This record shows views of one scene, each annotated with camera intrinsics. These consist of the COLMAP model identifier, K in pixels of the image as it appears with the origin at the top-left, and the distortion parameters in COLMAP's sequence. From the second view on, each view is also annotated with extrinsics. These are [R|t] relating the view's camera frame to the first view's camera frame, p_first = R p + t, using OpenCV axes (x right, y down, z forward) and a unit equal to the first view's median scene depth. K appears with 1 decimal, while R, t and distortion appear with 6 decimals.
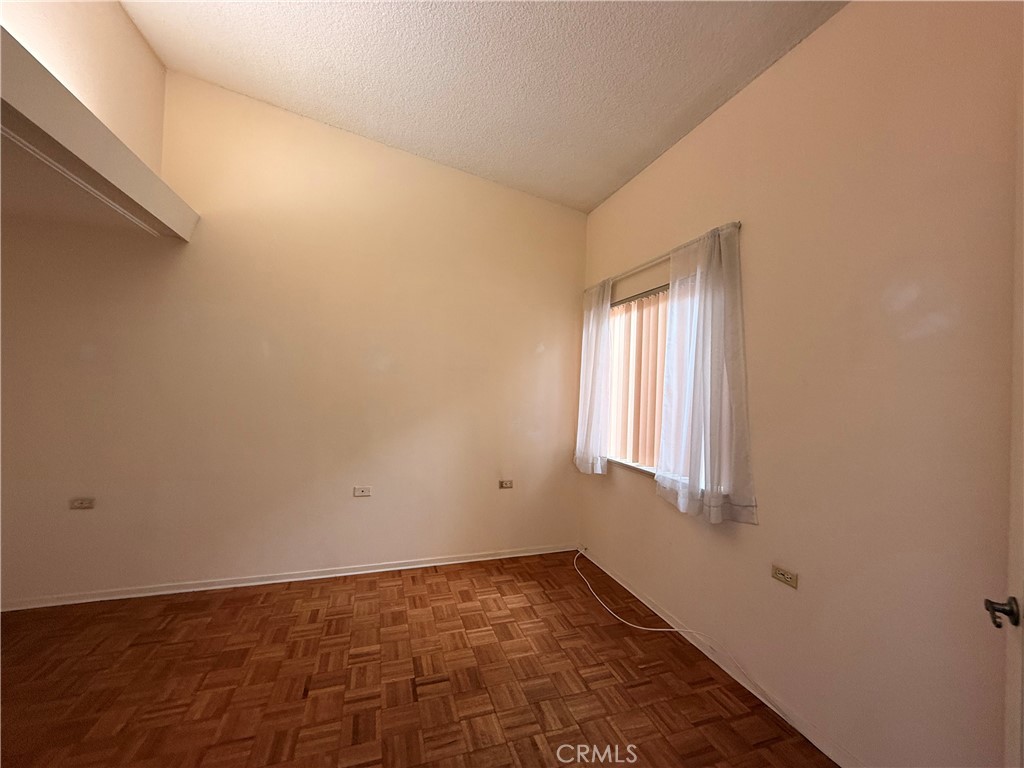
lens RADIAL K [[407.4, 0, 510.0], [0, 407.4, 383.7], [0, 0, 1]] dist [-0.001209, 0.000881]
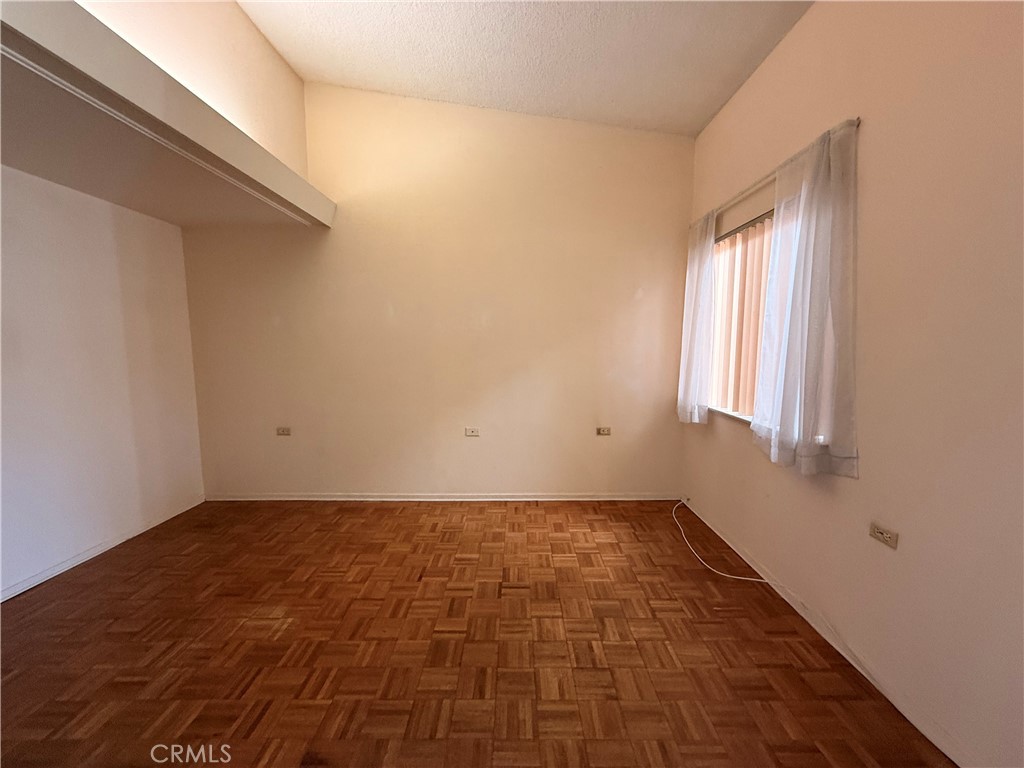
lens RADIAL K [[407.4, 0, 510.0], [0, 407.4, 383.9], [0, 0, 1]] dist [-0.001209, 0.000881]
pose [[0.945107, -0.000753, -0.326761, 0.145650], [0.036341, 0.994036, 0.102822, 0.019222], [0.324735, -0.109052, 0.939497, -0.041774]]
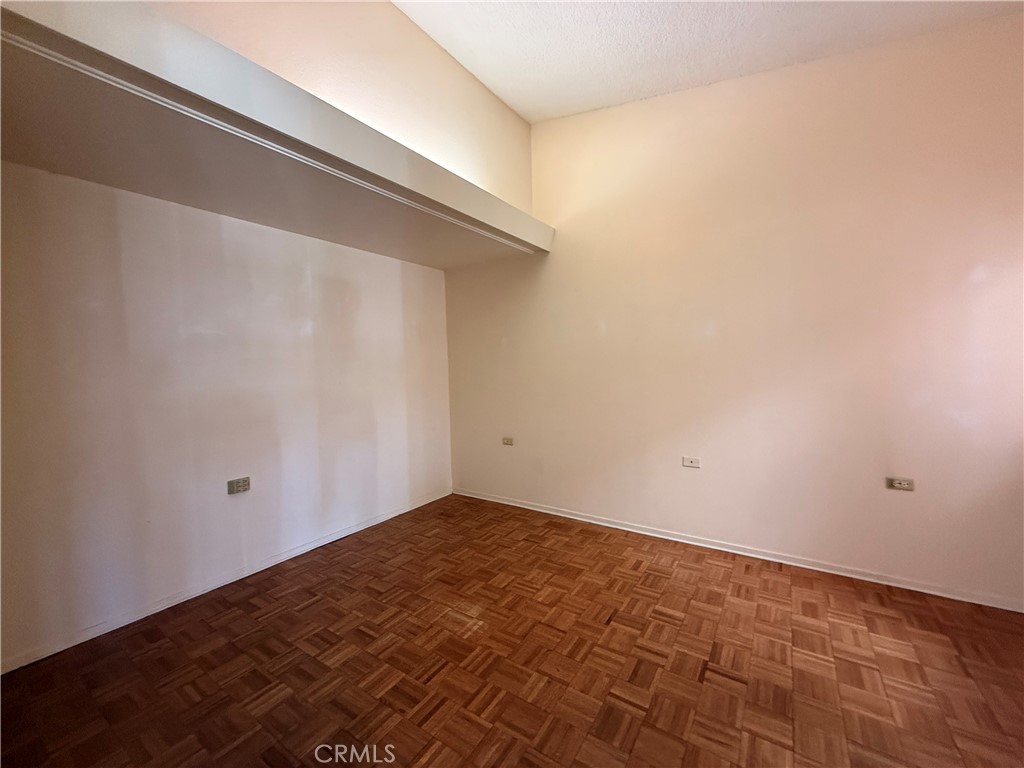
lens RADIAL K [[407.4, 0, 511.6], [0, 407.4, 384.0], [0, 0, 1]] dist [-0.001209, 0.000881]
pose [[0.613256, -0.002438, -0.789881, 0.187841], [0.052249, 0.997930, 0.037486, 0.021845], [0.788154, -0.064258, 0.612114, 0.089220]]
